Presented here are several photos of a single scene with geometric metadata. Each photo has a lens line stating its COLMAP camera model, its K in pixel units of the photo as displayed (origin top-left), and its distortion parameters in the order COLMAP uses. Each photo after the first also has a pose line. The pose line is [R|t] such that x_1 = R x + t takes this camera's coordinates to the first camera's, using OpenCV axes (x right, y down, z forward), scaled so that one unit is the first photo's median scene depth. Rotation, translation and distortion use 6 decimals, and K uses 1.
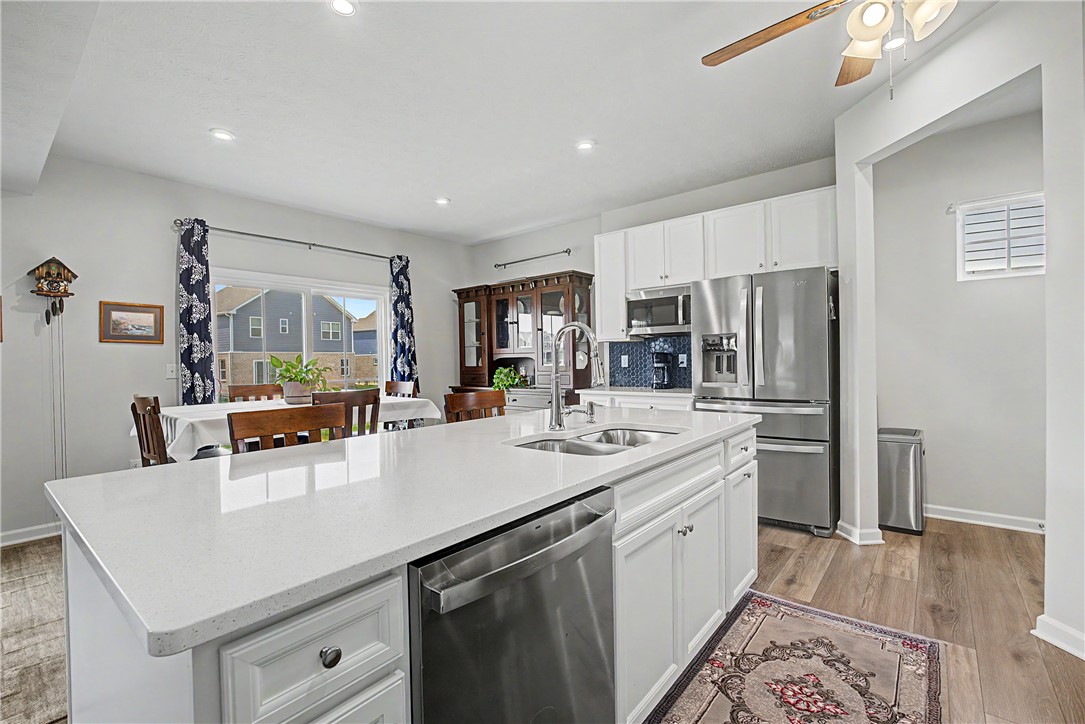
lens RADIAL K [[479.7, 0, 542.5], [0, 479.7, 362.0], [0, 0, 1]] dist [-0.009727, 0.000670]
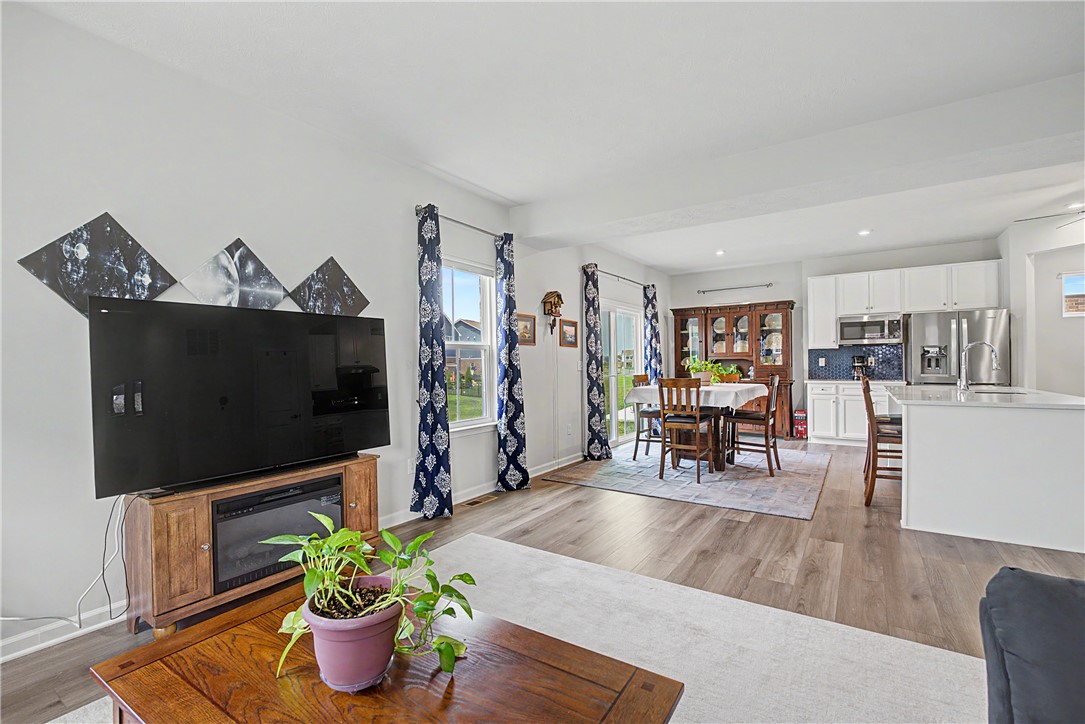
lens RADIAL K [[479.7, 0, 542.5], [0, 479.7, 362.0], [0, 0, 1]] dist [-0.009727, 0.000670]
pose [[0.994966, 0.008534, 0.099851, -0.977348], [-0.007555, 0.999920, -0.010183, 0.022875], [-0.099929, 0.009377, 0.994950, -0.447047]]
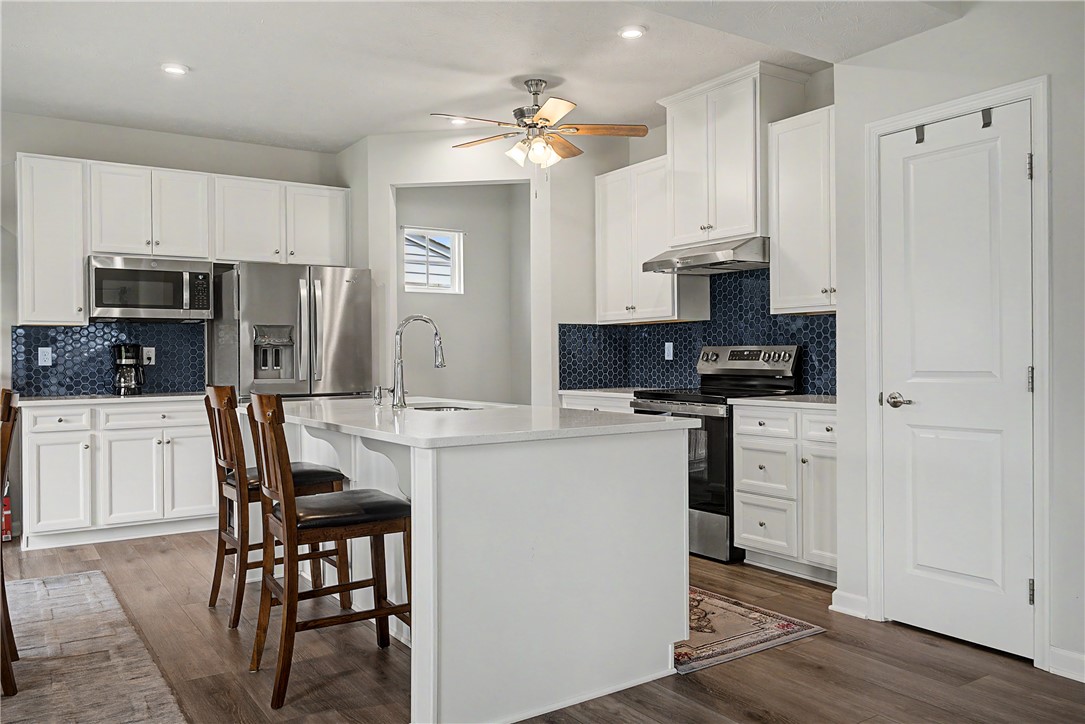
lens RADIAL K [[831.5, 0, 542.5], [0, 831.5, 362.0], [0, 0, 1]] dist [-0.000246, -0.005055]
pose [[0.281588, 0.002982, 0.959531, -0.829366], [0.007928, 0.999954, -0.005434, 0.019769], [-0.959503, 0.009137, 0.281551, 0.058296]]
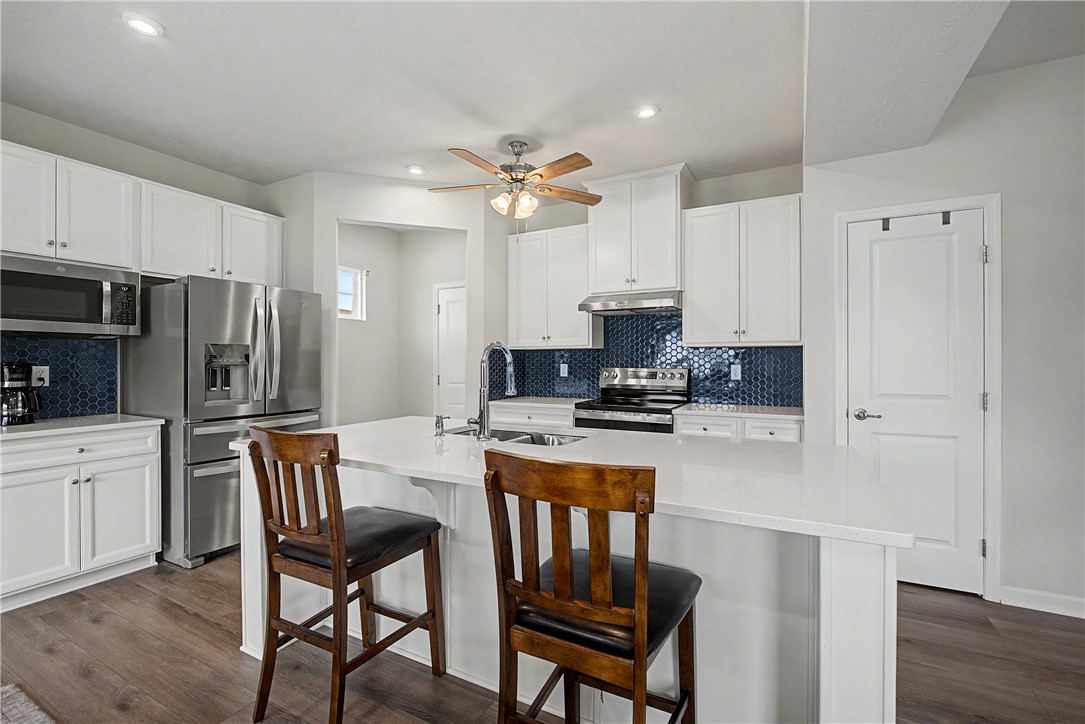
lens RADIAL K [[479.7, 0, 542.5], [0, 479.7, 362.0], [0, 0, 1]] dist [-0.009727, 0.000670]
pose [[-0.203043, 0.010665, 0.979112, -0.494401], [0.006074, 0.999935, -0.009633, -0.012415], [-0.979151, 0.003991, -0.203095, 0.513331]]
